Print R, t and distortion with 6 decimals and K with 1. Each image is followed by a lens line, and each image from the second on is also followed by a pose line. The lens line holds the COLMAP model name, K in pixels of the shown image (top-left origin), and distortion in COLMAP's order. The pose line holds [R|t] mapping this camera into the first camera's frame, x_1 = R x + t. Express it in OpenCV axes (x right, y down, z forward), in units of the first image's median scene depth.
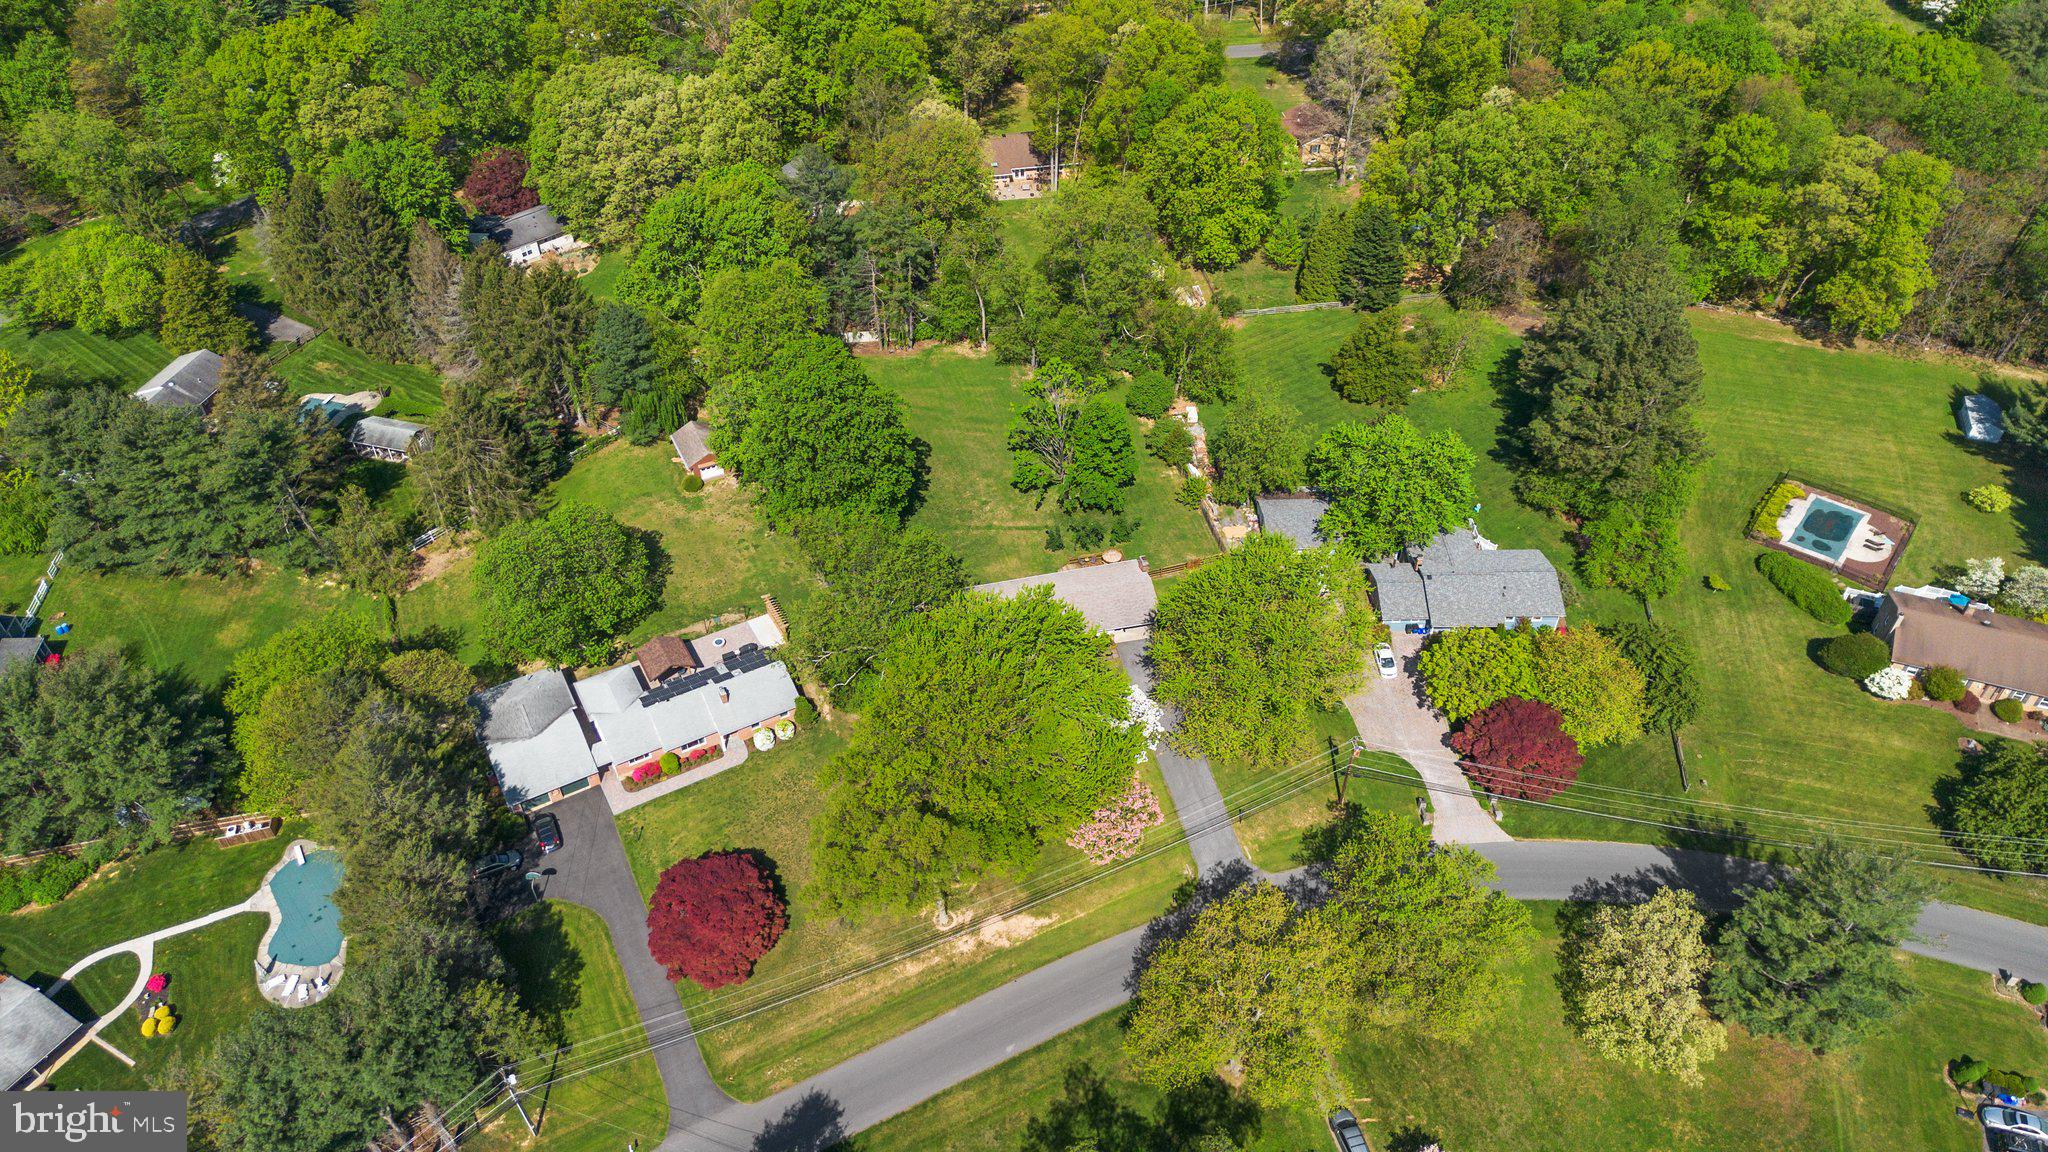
lens RADIAL K [[1443.0, 0, 1024.0], [0, 1443.0, 576.0], [0, 0, 1]] dist [0.060435, -0.059656]
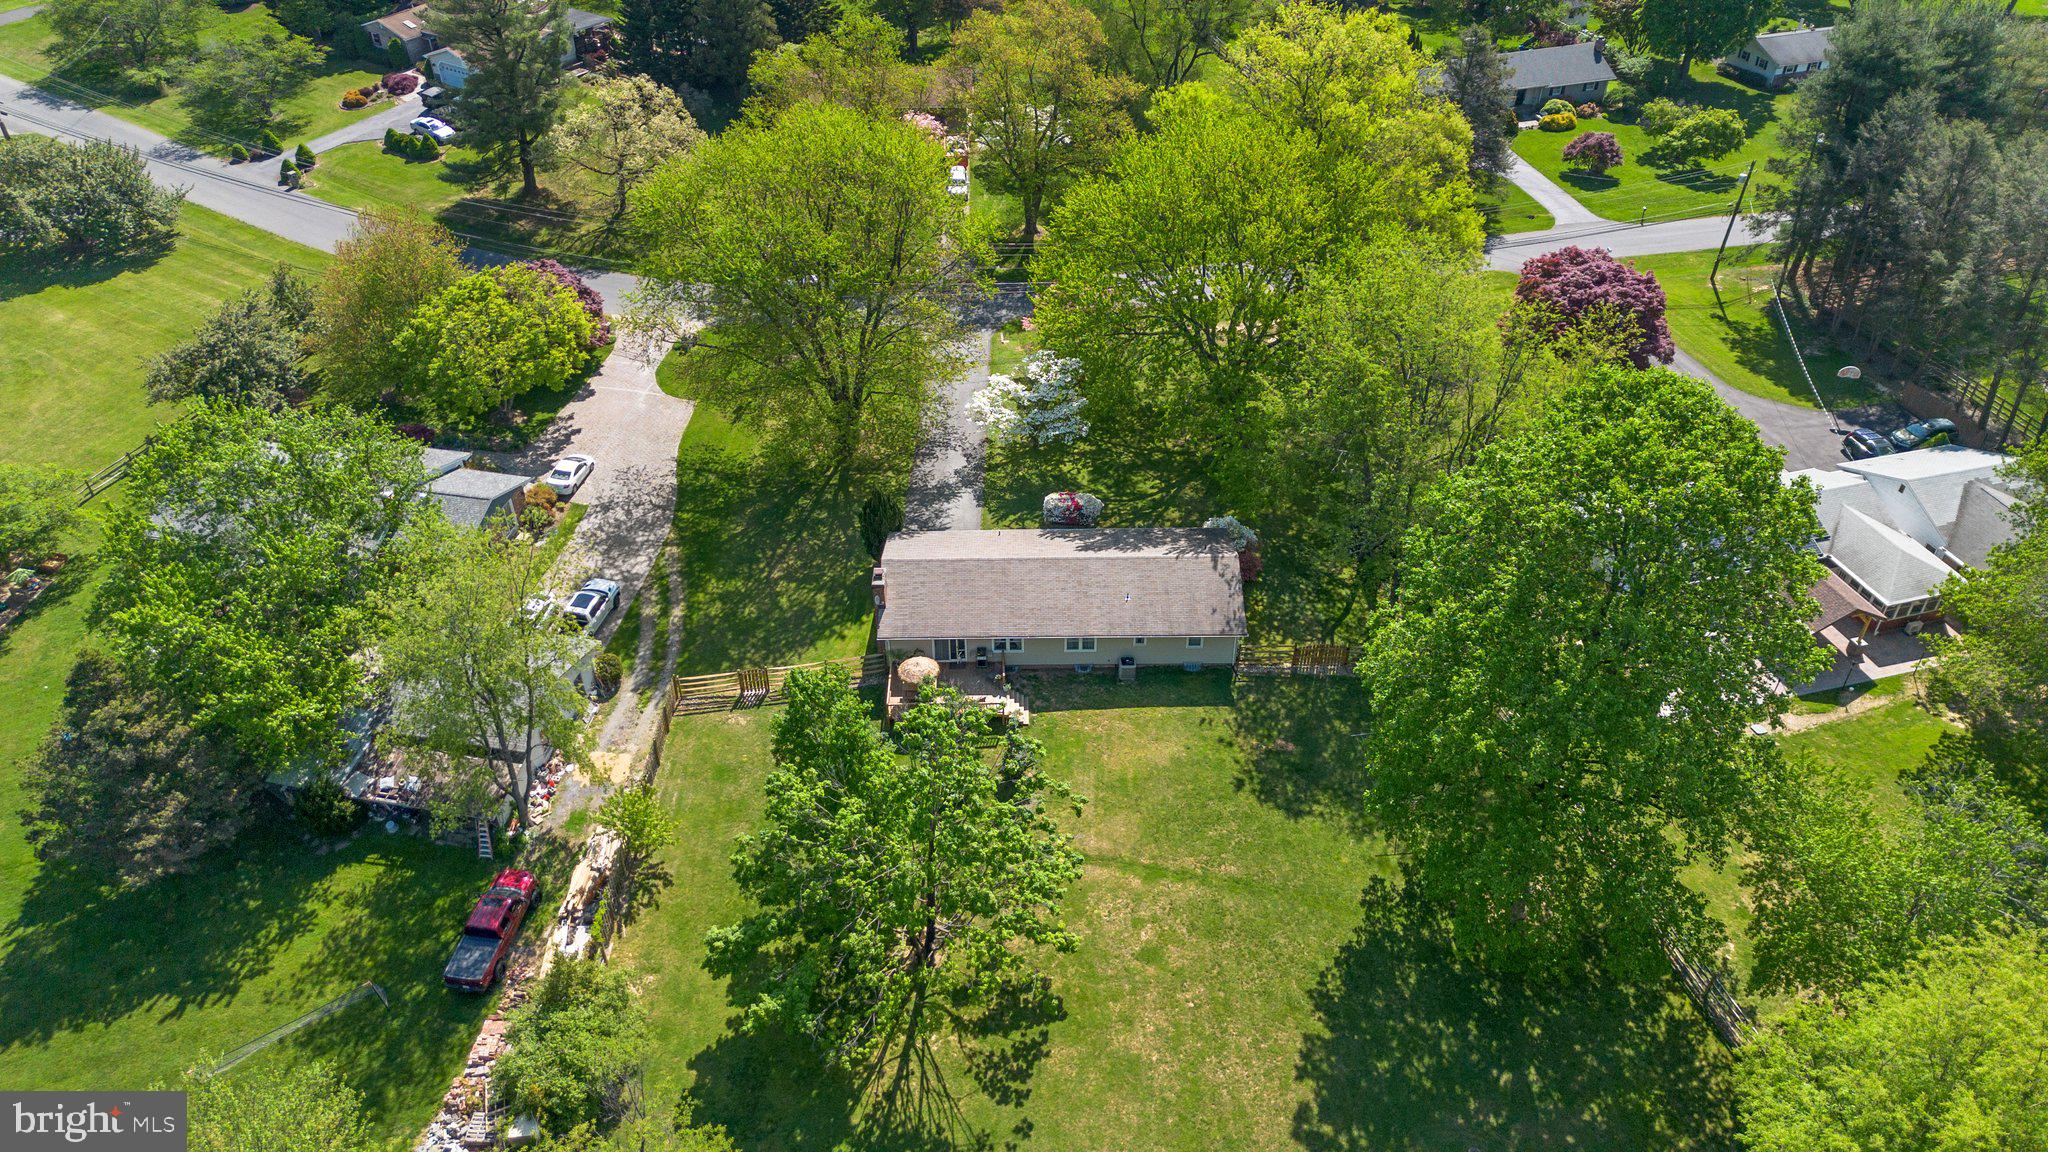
lens RADIAL K [[1464.1, 0, 1025.9], [0, 1464.1, 547.4], [0, 0, 1]] dist [0.060428, -0.064261]
pose [[-0.974665, -0.127096, 0.184052, -0.058153], [0.157816, 0.192347, 0.968554, -0.495576], [-0.158501, 0.973062, -0.167416, 1.063724]]
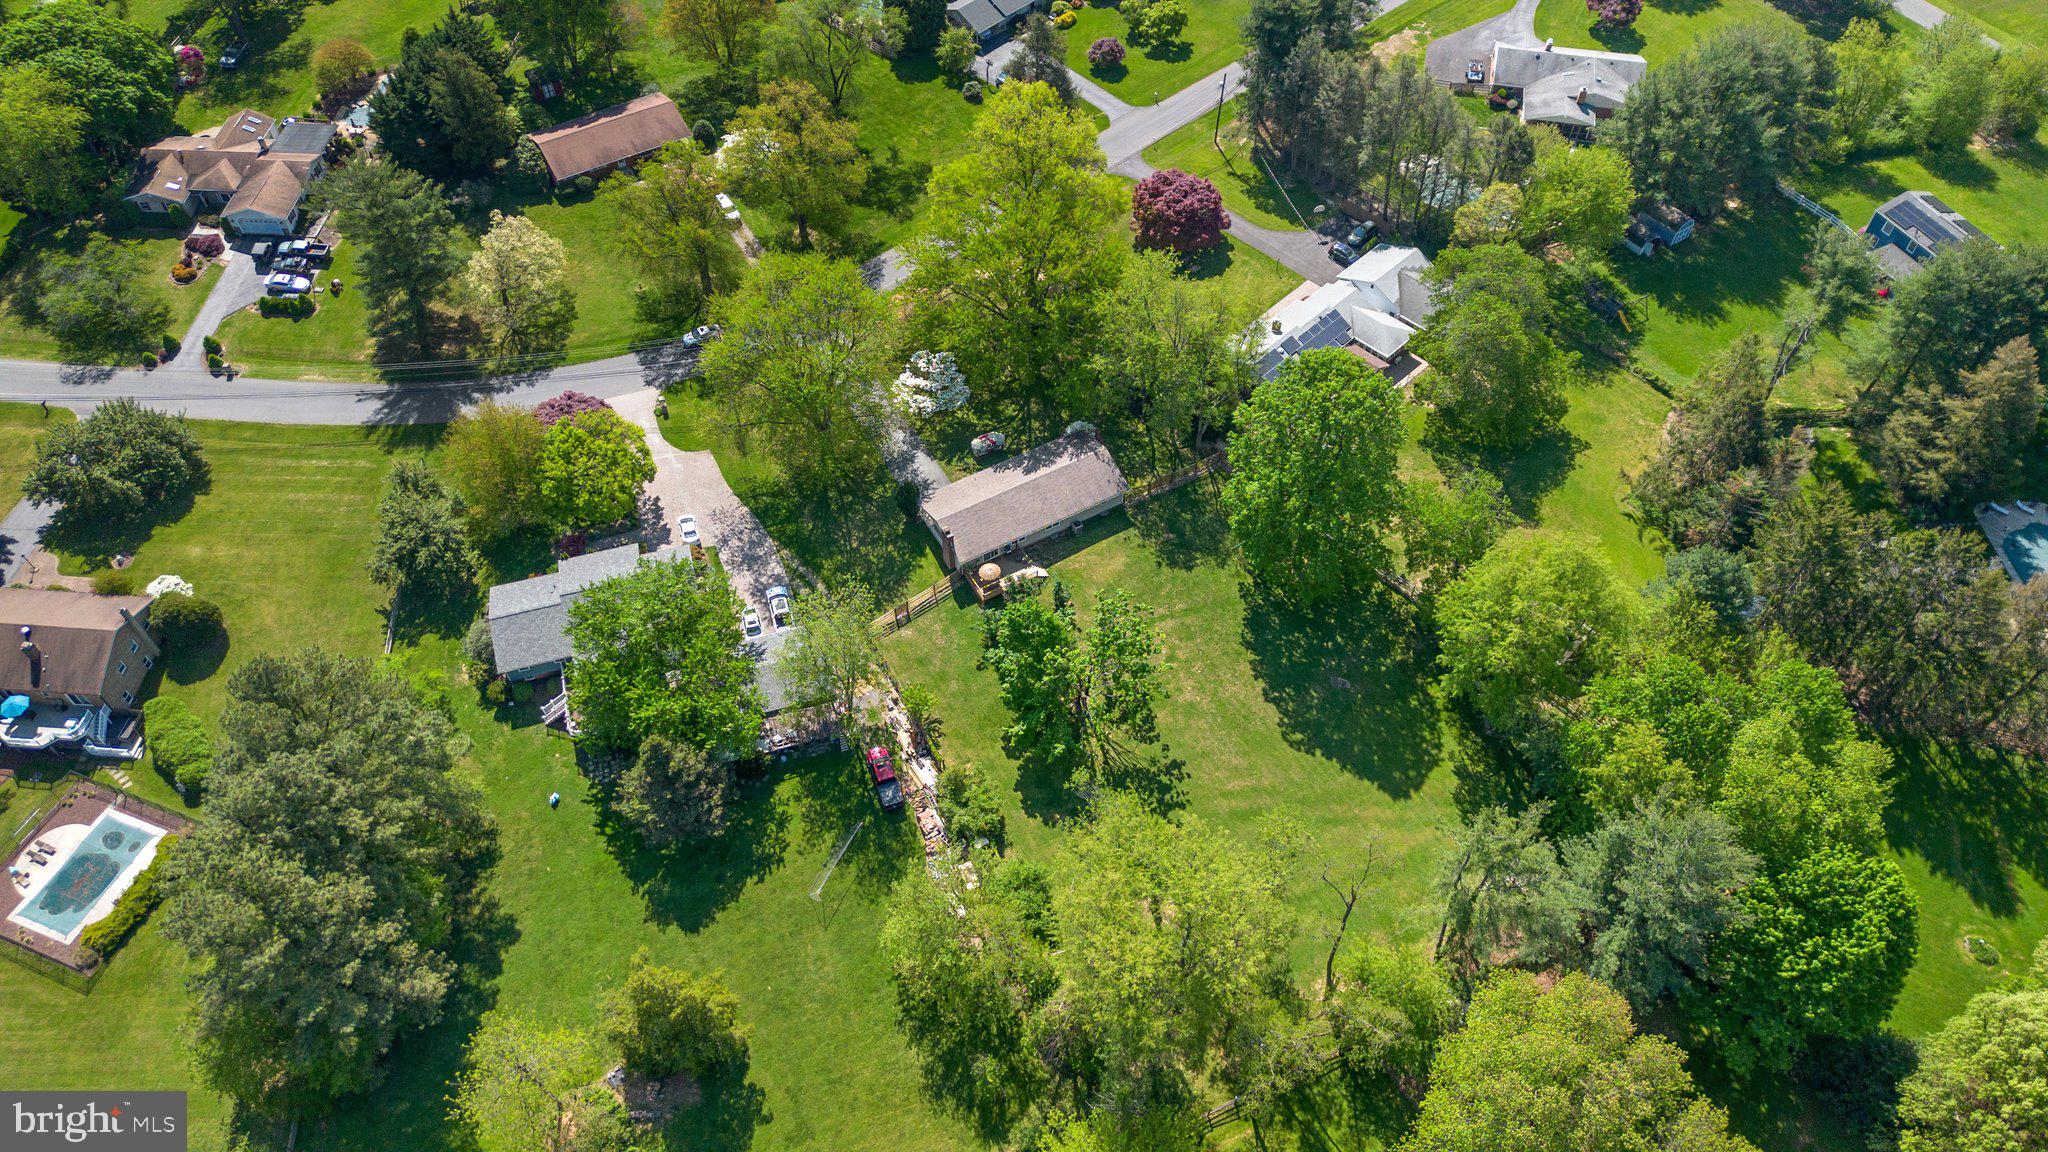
lens RADIAL K [[1443.0, 0, 1024.0], [0, 1443.0, 576.0], [0, 0, 1]] dist [0.060435, -0.059656]
pose [[-0.960184, 0.224241, -0.166621, 0.193914], [-0.182704, -0.052842, 0.981747, -0.910708], [0.211343, 0.973100, 0.091708, 0.951271]]
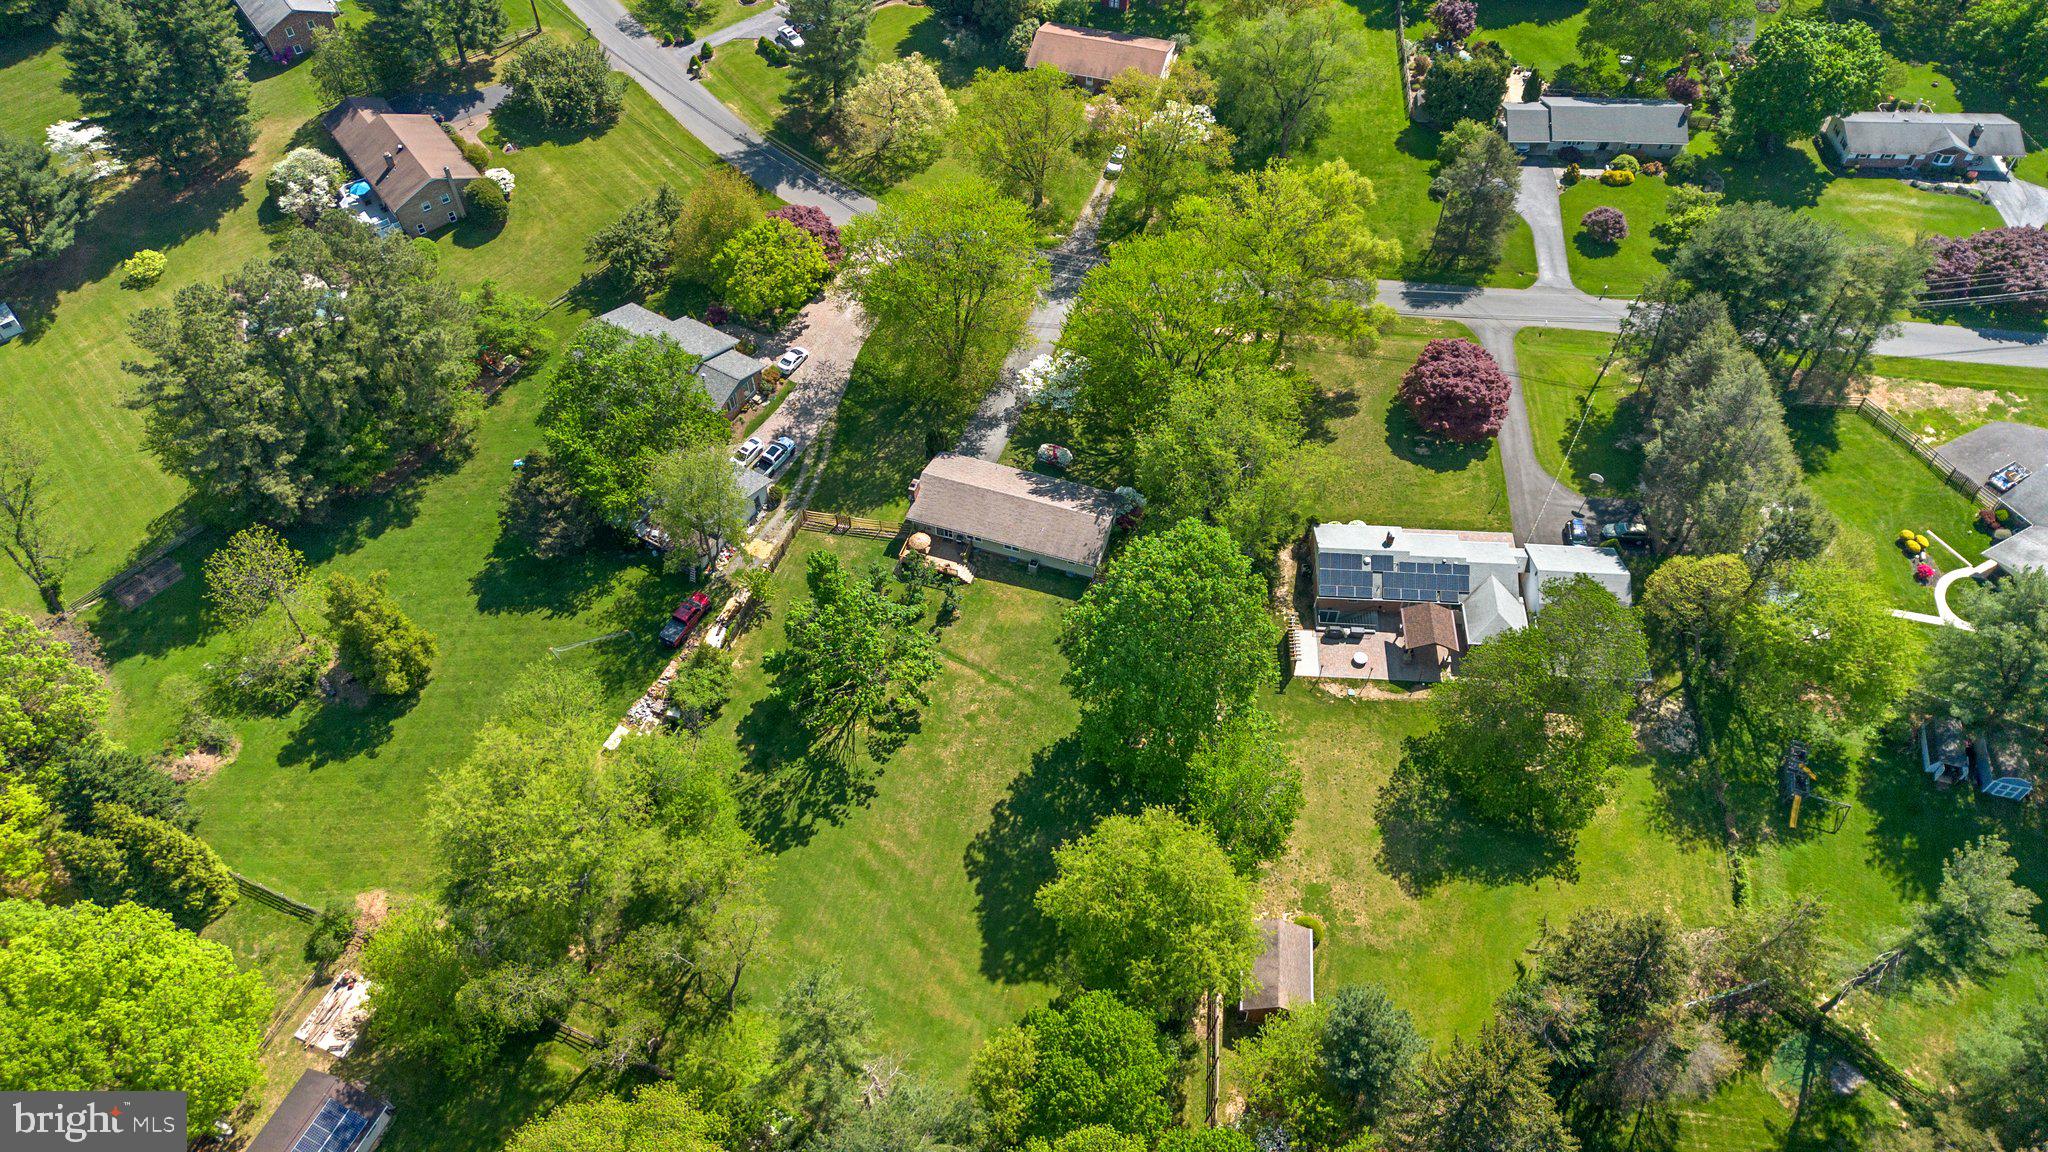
lens RADIAL K [[1443.0, 0, 1024.0], [0, 1443.0, 576.0], [0, 0, 1]] dist [0.060435, -0.059656]
pose [[-0.844611, -0.411973, 0.341923, -0.313252], [0.370593, 0.011036, 0.928730, -0.835682], [-0.386385, 0.911129, 0.143353, 0.891403]]
